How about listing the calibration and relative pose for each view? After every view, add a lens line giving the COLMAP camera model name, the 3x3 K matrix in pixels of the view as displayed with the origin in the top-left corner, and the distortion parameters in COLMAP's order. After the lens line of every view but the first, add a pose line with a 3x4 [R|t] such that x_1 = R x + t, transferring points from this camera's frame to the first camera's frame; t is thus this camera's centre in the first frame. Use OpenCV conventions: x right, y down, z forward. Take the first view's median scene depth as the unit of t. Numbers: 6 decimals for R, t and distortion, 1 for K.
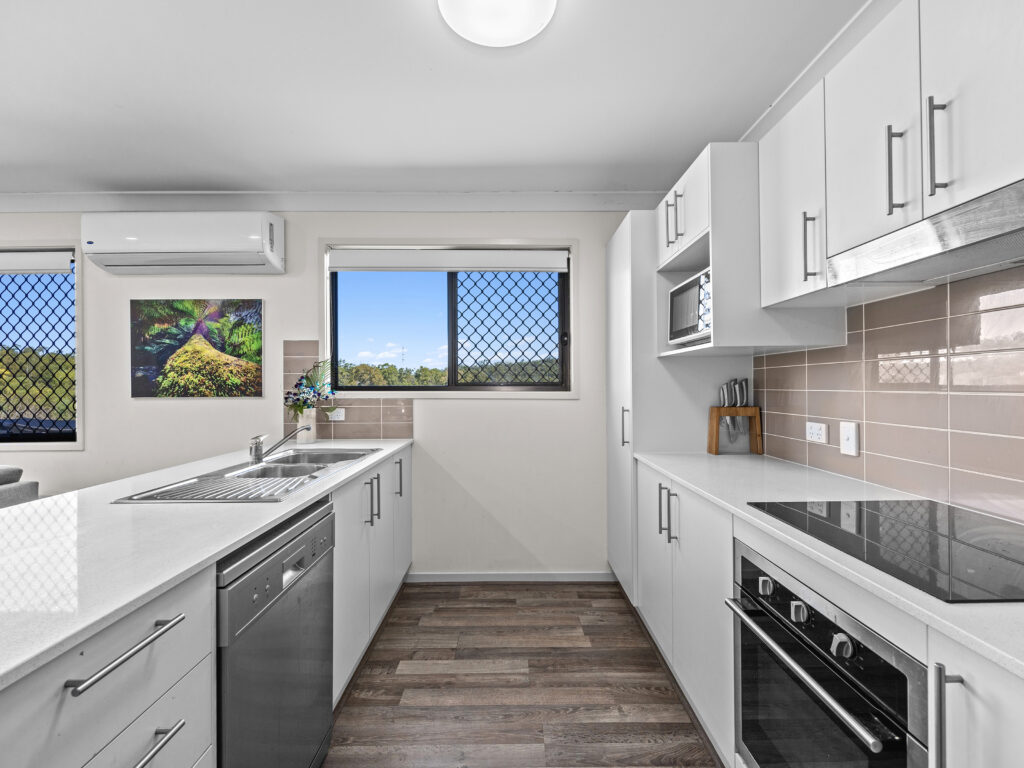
lens RADIAL K [[465.7, 0, 512.0], [0, 465.7, 384.0], [0, 0, 1]] dist [-0.002356, -0.000381]
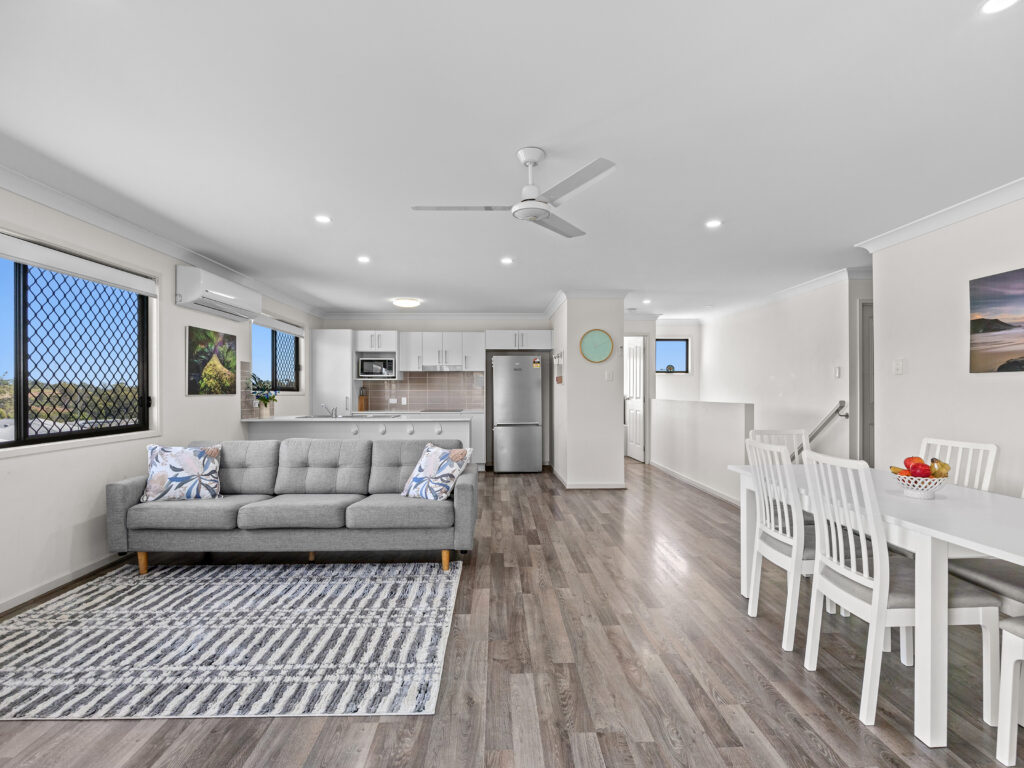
lens RADIAL K [[500.4, 0, 512.0], [0, 500.4, 384.0], [0, 0, 1]] dist [-0.001140, 0.000004]
pose [[-0.030919, 0.018096, 0.999358, -2.371259], [-0.001230, 0.999835, -0.018142, 0.022514], [-0.999521, -0.001790, -0.030892, 0.060802]]
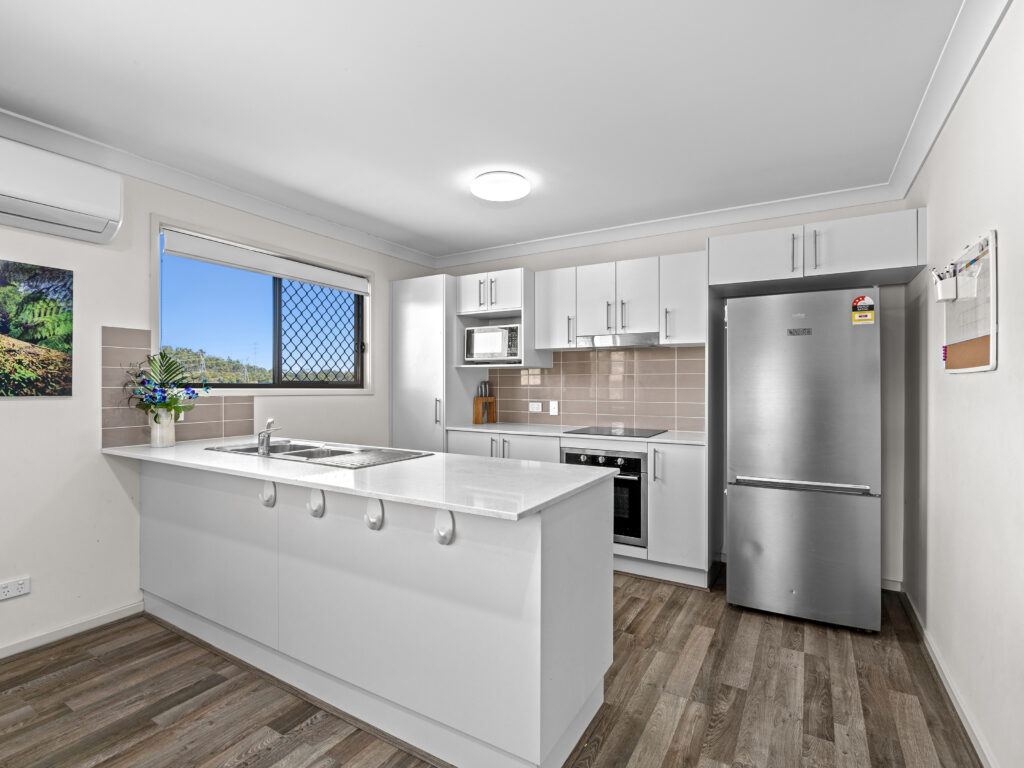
lens RADIAL K [[510.5, 0, 515.5], [0, 510.5, 388.1], [0, 0, 1]] dist [-0.003430, -0.000254]
pose [[0.510209, 0.000462, 0.860050, -0.893097], [-0.008993, 0.999948, 0.004797, 0.003682], [-0.860004, -0.010182, 0.510186, -0.076310]]
